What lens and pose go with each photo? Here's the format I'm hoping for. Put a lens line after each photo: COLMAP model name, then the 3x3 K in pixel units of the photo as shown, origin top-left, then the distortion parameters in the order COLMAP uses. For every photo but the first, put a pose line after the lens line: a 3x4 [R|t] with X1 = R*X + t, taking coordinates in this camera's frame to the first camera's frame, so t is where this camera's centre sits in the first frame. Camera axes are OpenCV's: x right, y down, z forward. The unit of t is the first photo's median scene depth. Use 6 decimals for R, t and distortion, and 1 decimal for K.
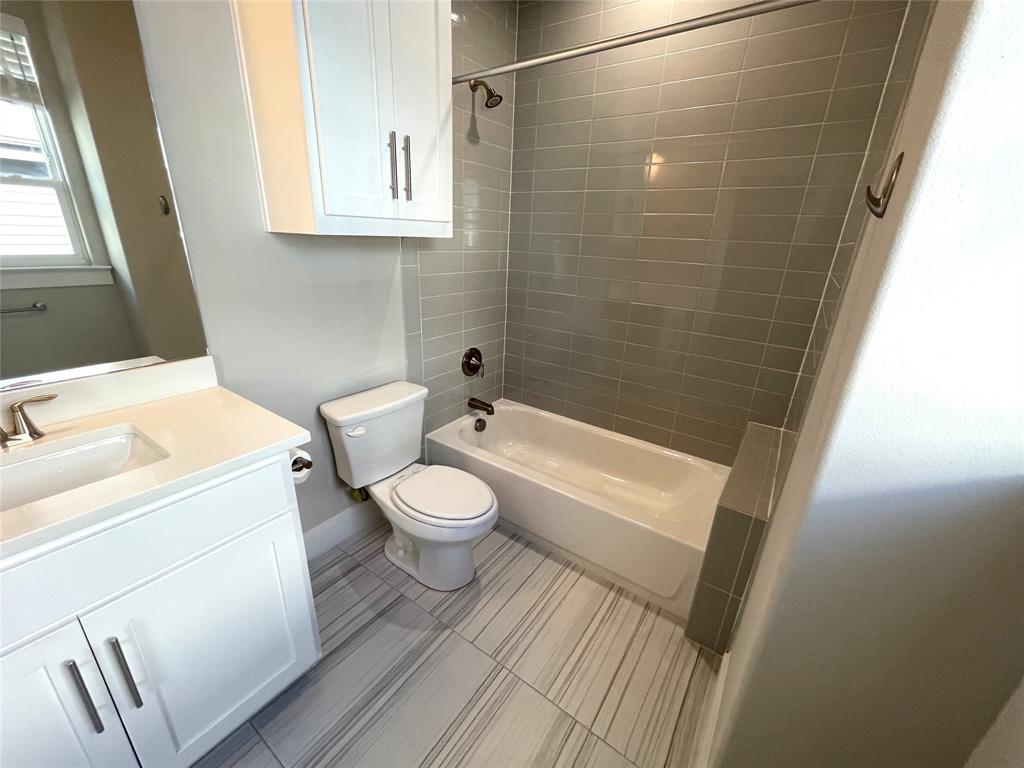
lens RADIAL K [[414.2, 0, 512.7], [0, 414.2, 385.8], [0, 0, 1]] dist [-0.004319, 0.000690]
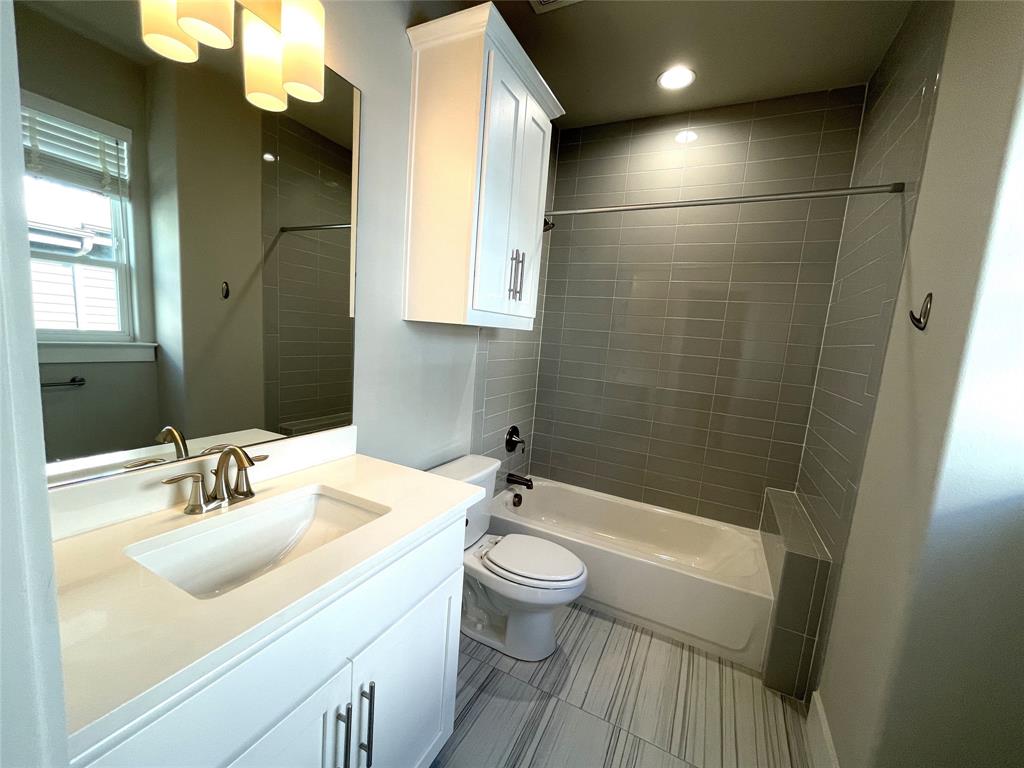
lens RADIAL K [[414.2, 0, 506.8], [0, 414.2, 388.2], [0, 0, 1]] dist [-0.004319, 0.000690]
pose [[0.989464, 0.016936, 0.143783, -0.350275], [0.012903, 0.978867, -0.204089, 0.042440], [-0.144201, 0.203794, 0.968336, -0.096754]]
